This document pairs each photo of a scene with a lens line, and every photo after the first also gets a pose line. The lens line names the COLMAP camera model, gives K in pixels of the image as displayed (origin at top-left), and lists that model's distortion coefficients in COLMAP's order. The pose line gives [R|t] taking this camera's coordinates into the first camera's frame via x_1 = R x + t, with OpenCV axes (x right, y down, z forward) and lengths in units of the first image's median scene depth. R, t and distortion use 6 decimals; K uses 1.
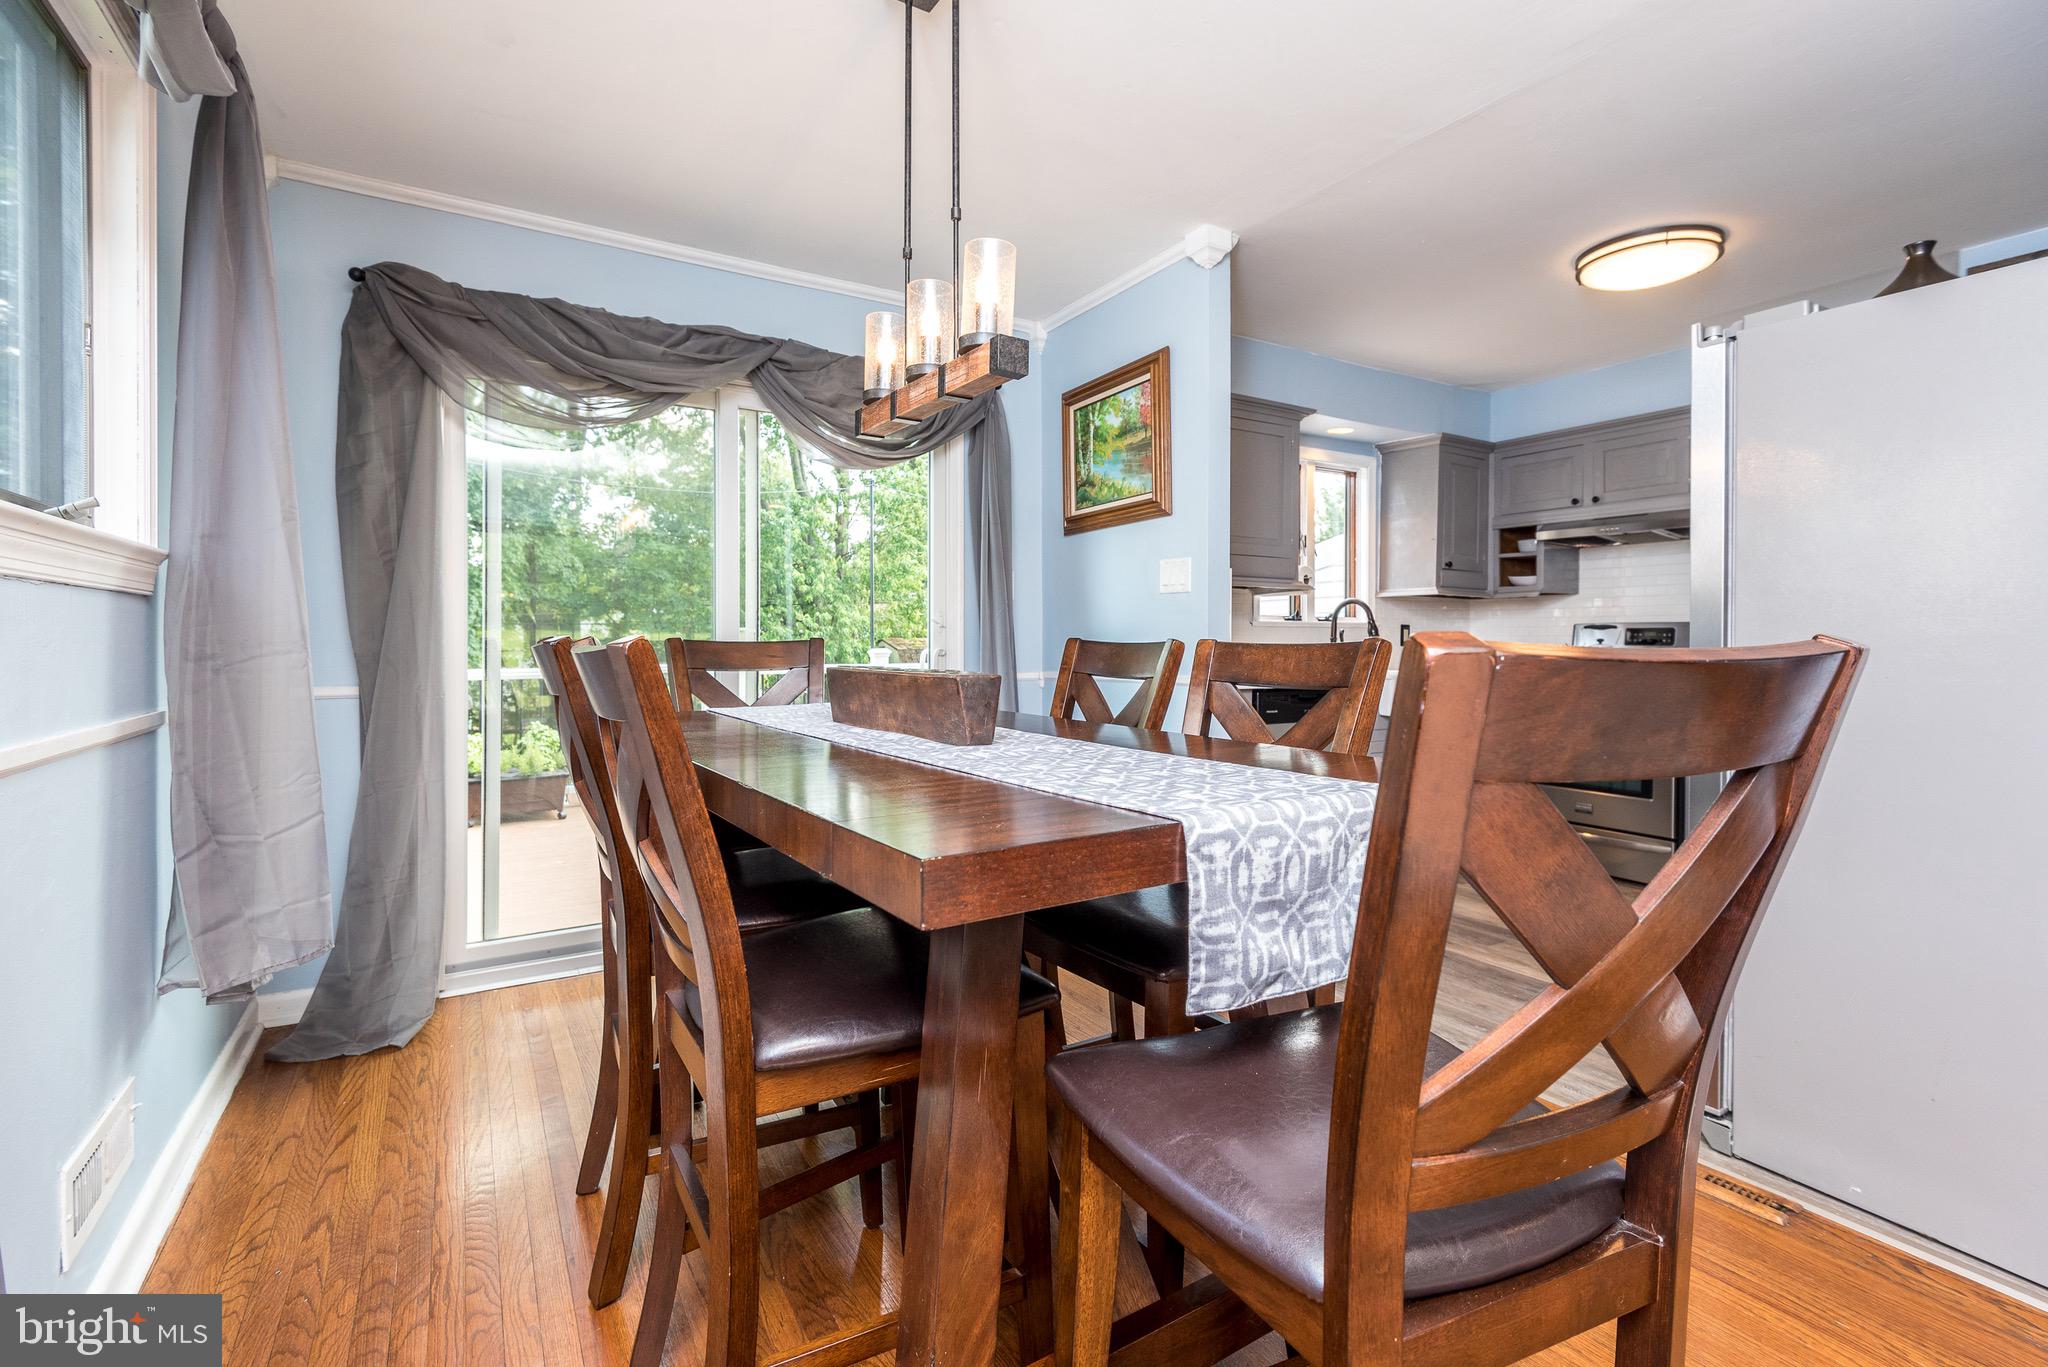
lens RADIAL K [[939.0, 0, 1101.2], [0, 939.0, 654.4], [0, 0, 1]] dist [0.016076, -0.007774]
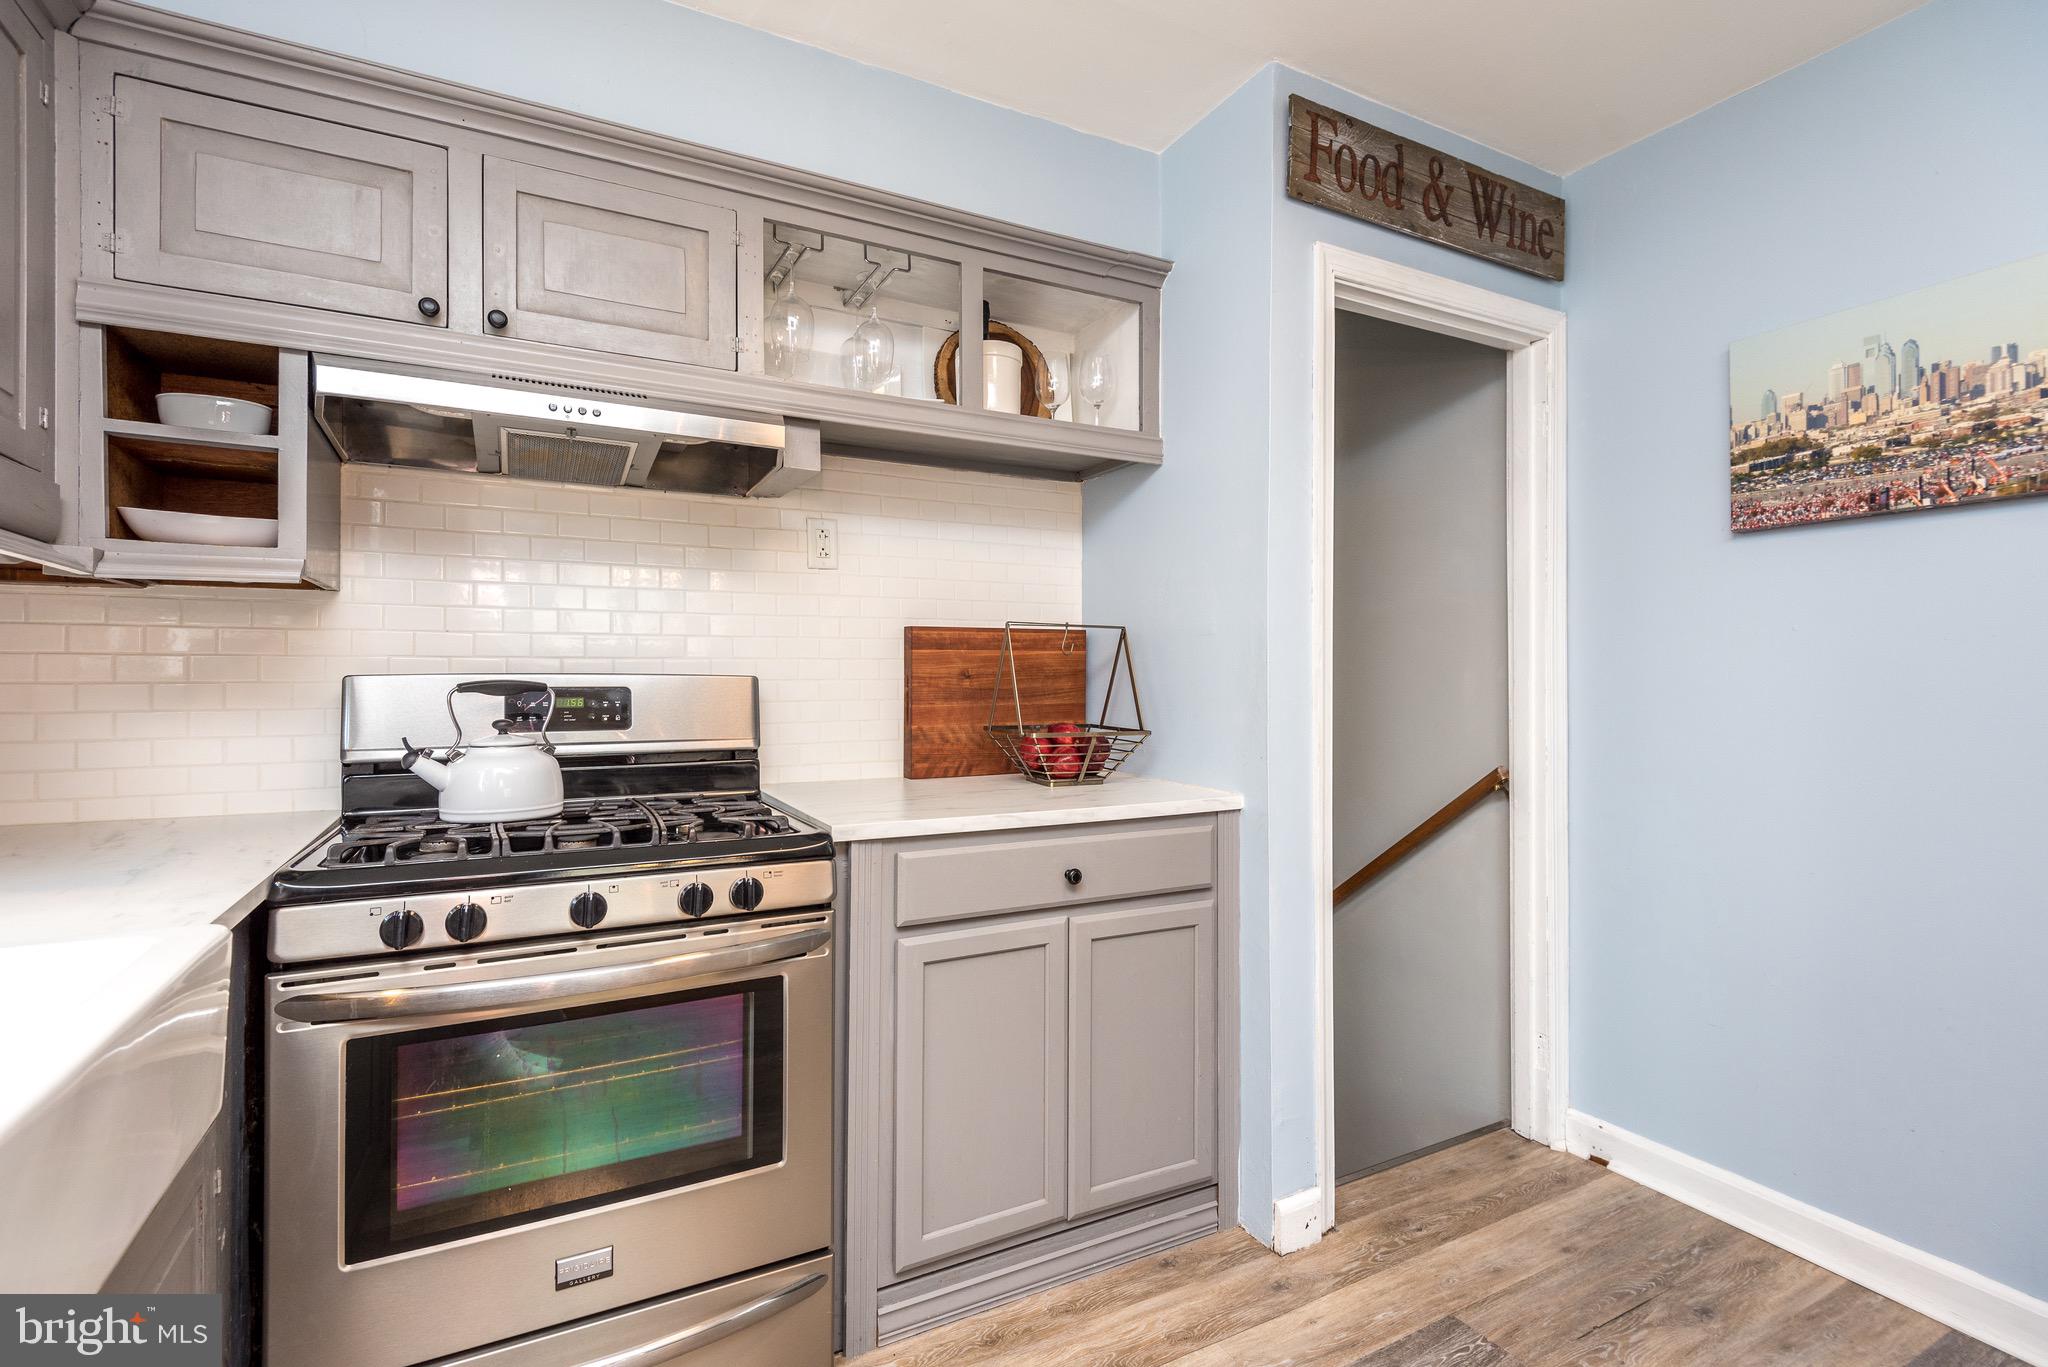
lens RADIAL K [[939.0, 0, 994.0], [0, 939.0, 678.6], [0, 0, 1]] dist [0.016076, -0.007774]
pose [[0.162701, 0.000755, 0.986675, 0.196882], [0.015817, 0.999869, -0.003373, -0.026529], [-0.986549, 0.016155, 0.162668, 0.716660]]
